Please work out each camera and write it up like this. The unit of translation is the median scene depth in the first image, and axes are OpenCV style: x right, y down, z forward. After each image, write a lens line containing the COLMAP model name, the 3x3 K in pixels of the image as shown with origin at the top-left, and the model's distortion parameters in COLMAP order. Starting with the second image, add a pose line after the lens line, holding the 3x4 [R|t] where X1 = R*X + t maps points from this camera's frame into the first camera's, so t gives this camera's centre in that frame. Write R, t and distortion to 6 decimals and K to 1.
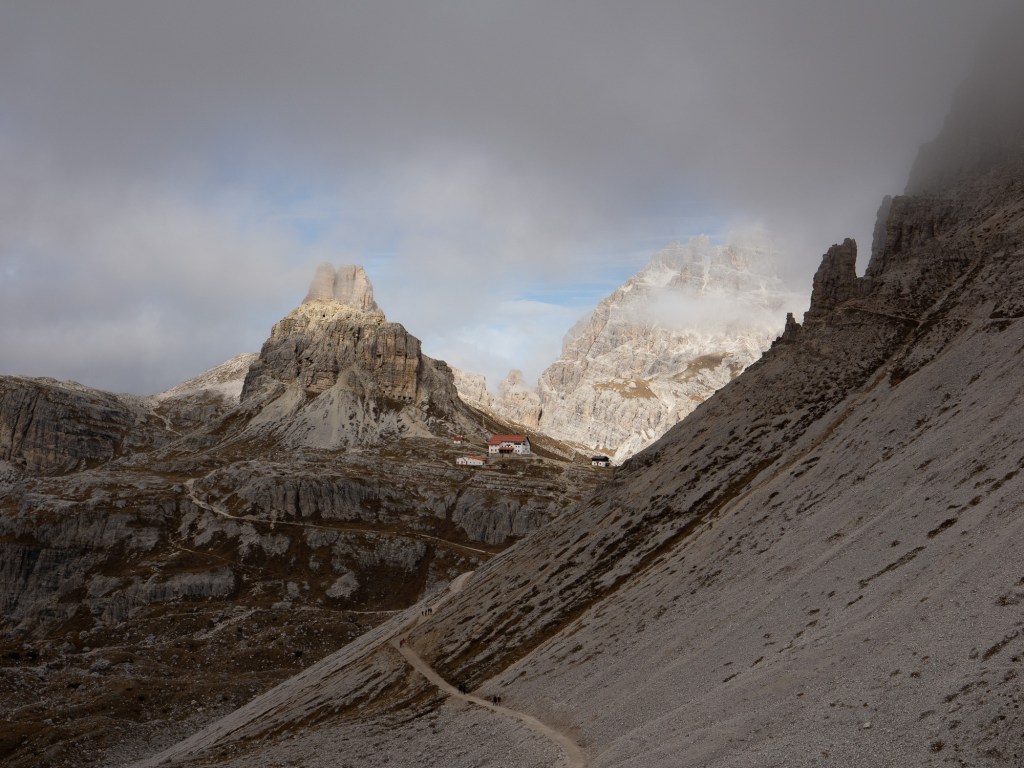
lens RADIAL K [[1446.8, 0, 477.9], [0, 1446.8, 384.0], [0, 0, 1]] dist [-0.013510, 0.004318]
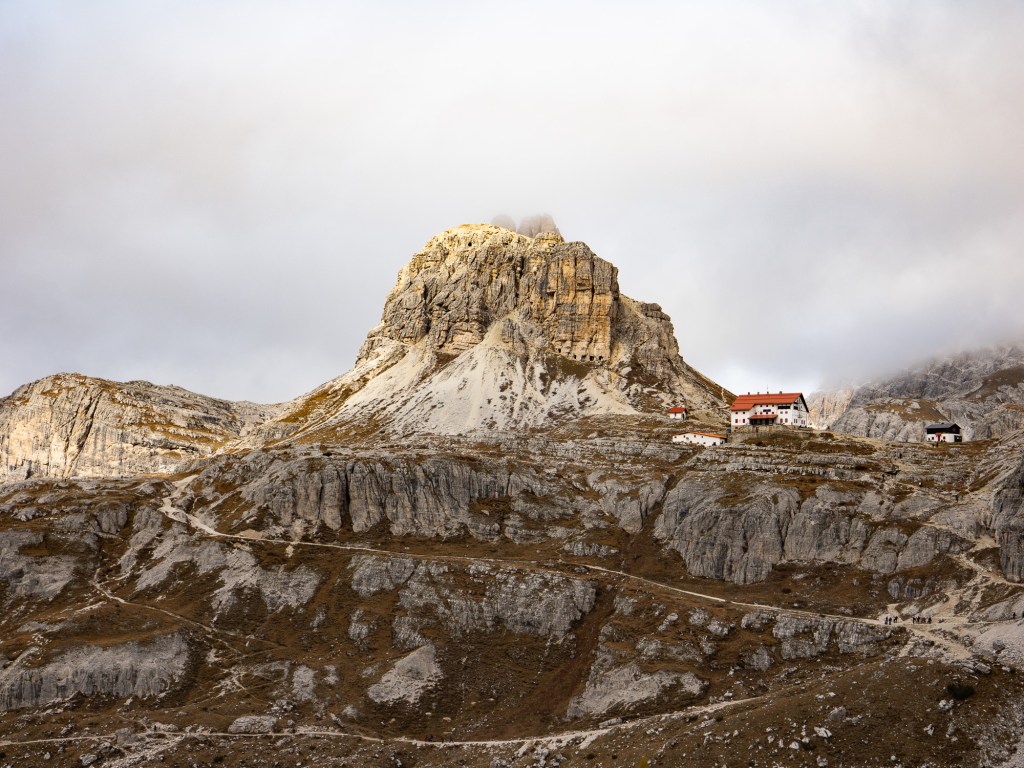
lens RADIAL K [[1446.8, 0, 477.9], [0, 1446.8, 384.0], [0, 0, 1]] dist [-0.013510, 0.004318]
pose [[0.985417, -0.028261, -0.167794, 0.006120], [0.020855, 0.998736, -0.045738, 0.063074], [0.168874, 0.041572, 0.984760, 0.504231]]
